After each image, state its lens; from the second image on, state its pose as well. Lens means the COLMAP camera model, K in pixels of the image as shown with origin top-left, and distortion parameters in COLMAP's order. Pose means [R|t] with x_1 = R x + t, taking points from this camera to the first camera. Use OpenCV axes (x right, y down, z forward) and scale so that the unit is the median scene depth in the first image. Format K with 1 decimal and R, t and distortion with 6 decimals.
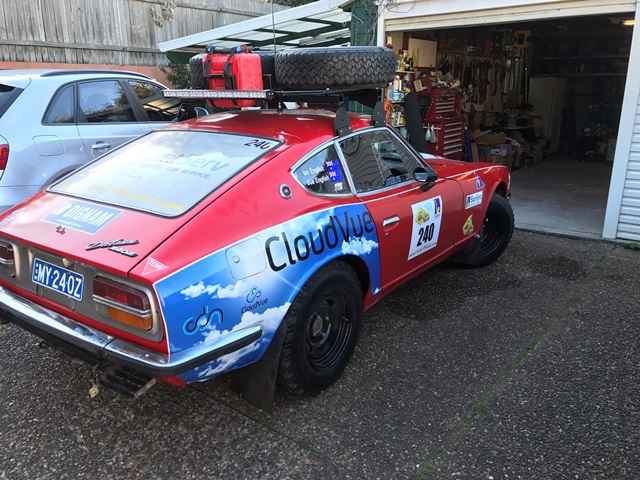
lens RADIAL K [[527.0, 0, 318.5], [0, 527.0, 237.8], [0, 0, 1]] dist [0.015343, -0.003522]
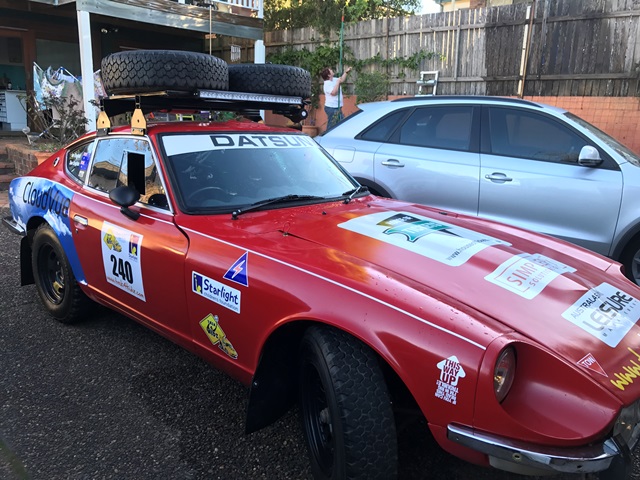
lens RADIAL K [[527.0, 0, 319.9], [0, 527.0, 242.8], [0, 0, 1]] dist [0.015343, -0.003522]
pose [[-0.107346, 0.236263, -0.965742, 0.902775], [-0.310618, 0.914762, 0.258317, -0.333148], [0.944454, 0.327706, -0.024808, 1.225905]]
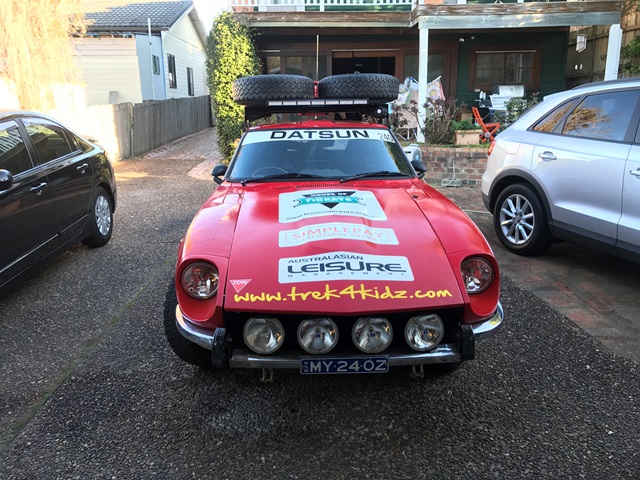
lens RADIAL K [[527.0, 0, 319.5], [0, 527.0, 237.8], [0, 0, 1]] dist [0.015343, -0.003522]
pose [[-0.781166, 0.169057, -0.600998, 0.769665], [-0.150765, 0.883069, 0.444364, -0.554329], [0.605846, 0.437731, -0.664336, 1.951121]]
